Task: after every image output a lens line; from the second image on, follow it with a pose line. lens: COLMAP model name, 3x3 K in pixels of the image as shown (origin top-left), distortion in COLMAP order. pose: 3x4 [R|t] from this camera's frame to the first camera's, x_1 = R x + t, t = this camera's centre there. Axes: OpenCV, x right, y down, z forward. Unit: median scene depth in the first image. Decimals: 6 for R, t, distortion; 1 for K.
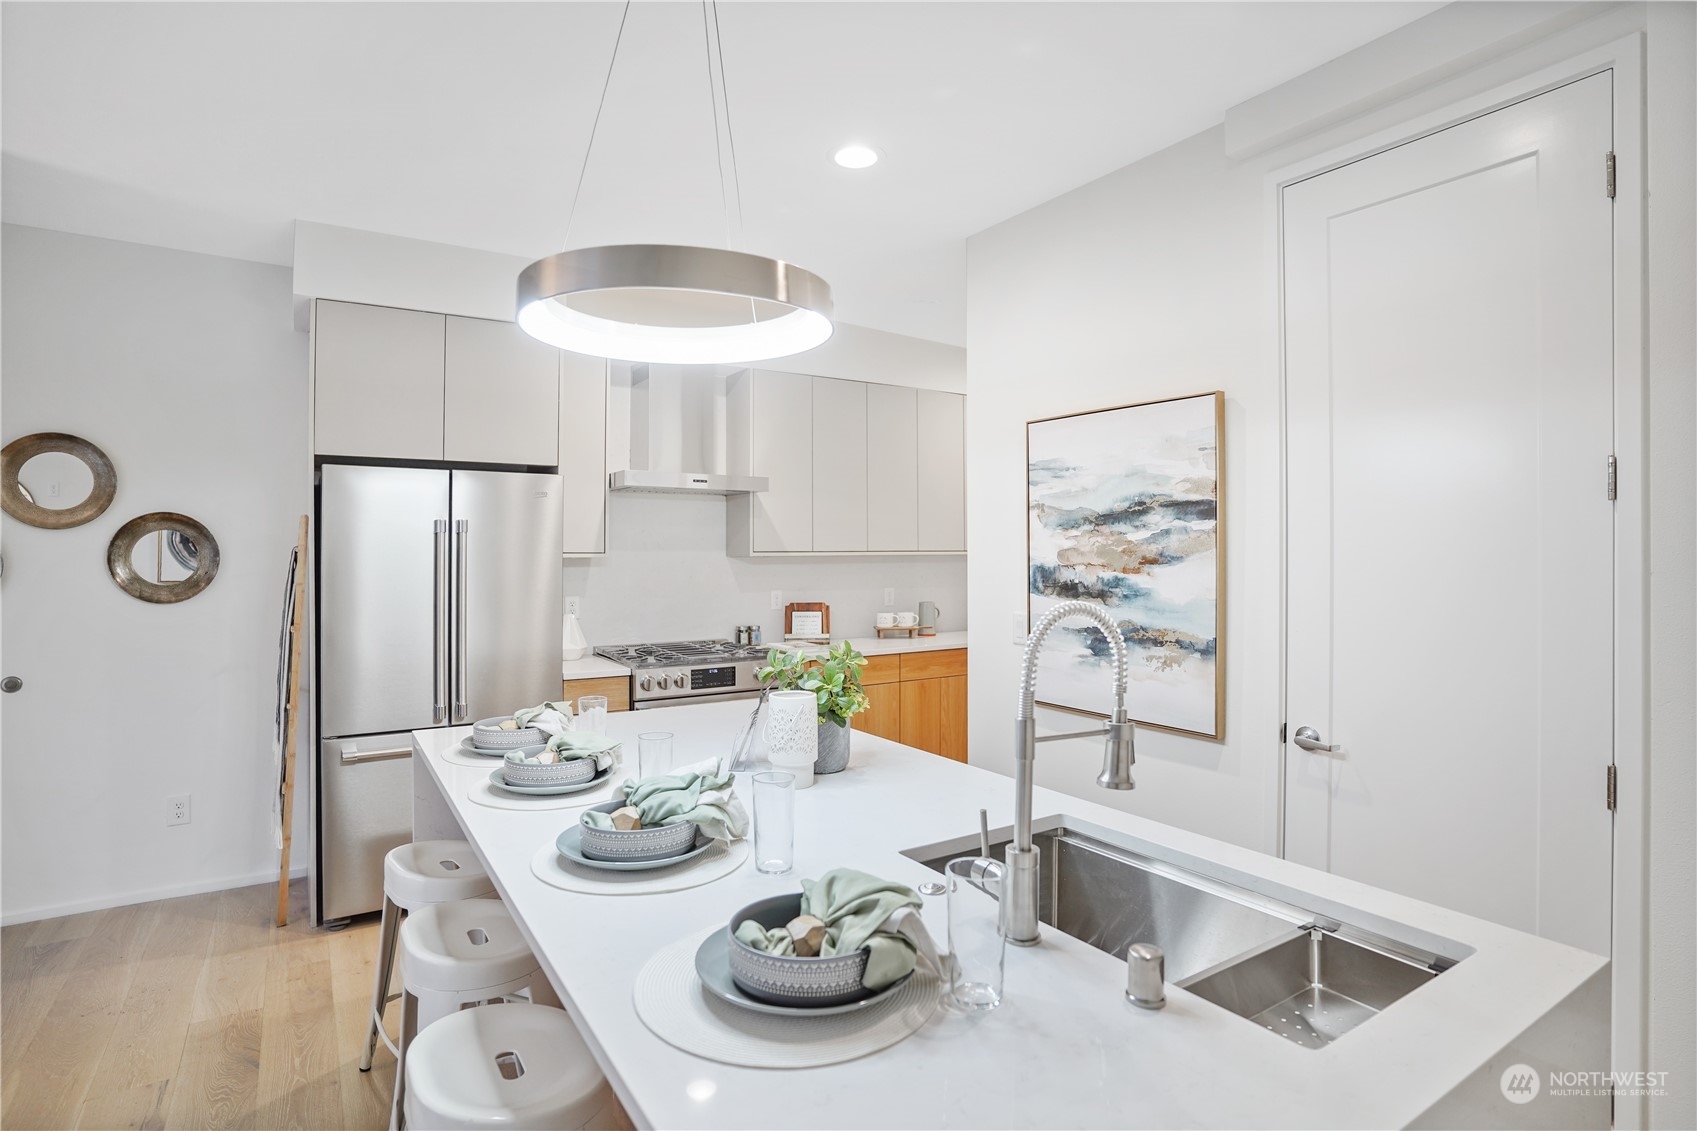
lens RADIAL K [[870.9, 0, 853.5], [0, 870.9, 566.4], [0, 0, 1]] dist [-0.002364, -0.000061]
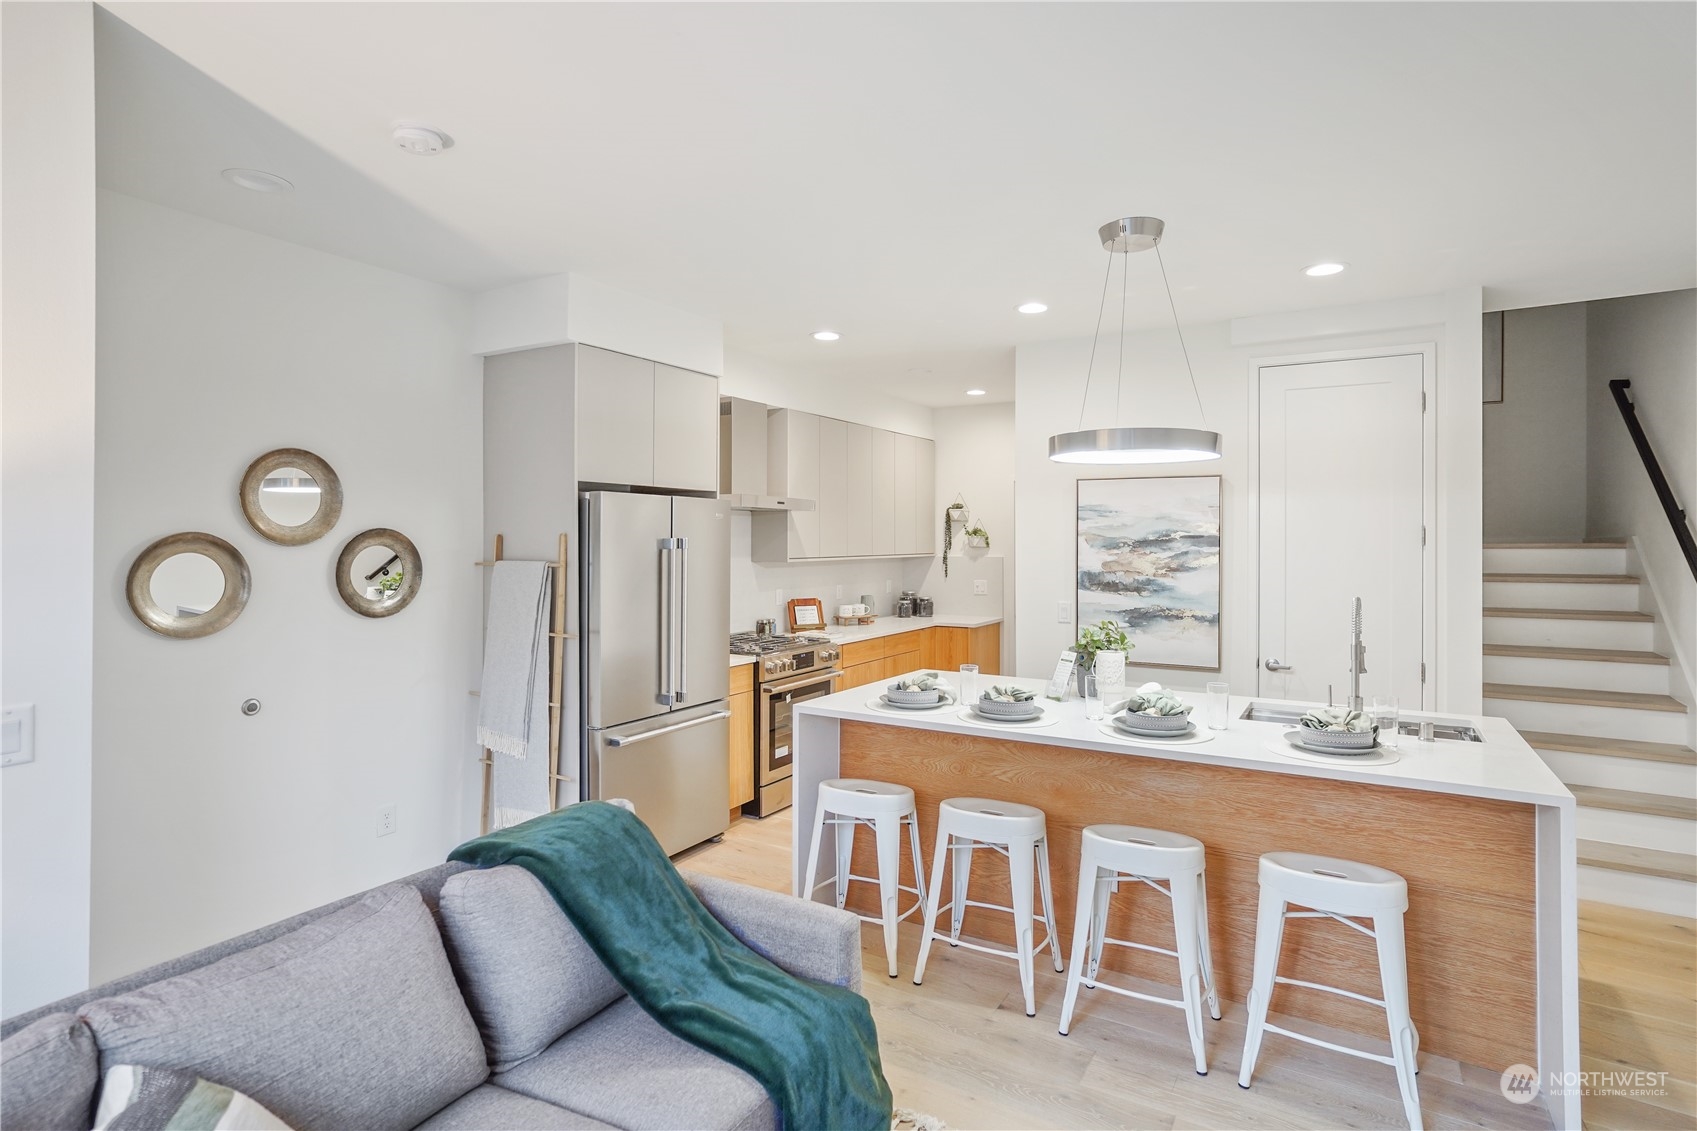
lens RADIAL K [[870.9, 0, 832.3], [0, 870.9, 555.3], [0, 0, 1]] dist [-0.002364, -0.000061]
pose [[0.884681, -0.004501, 0.466174, -0.931984], [0.003523, 0.999989, 0.002970, -0.037281], [-0.466183, -0.000985, 0.884688, -0.173366]]
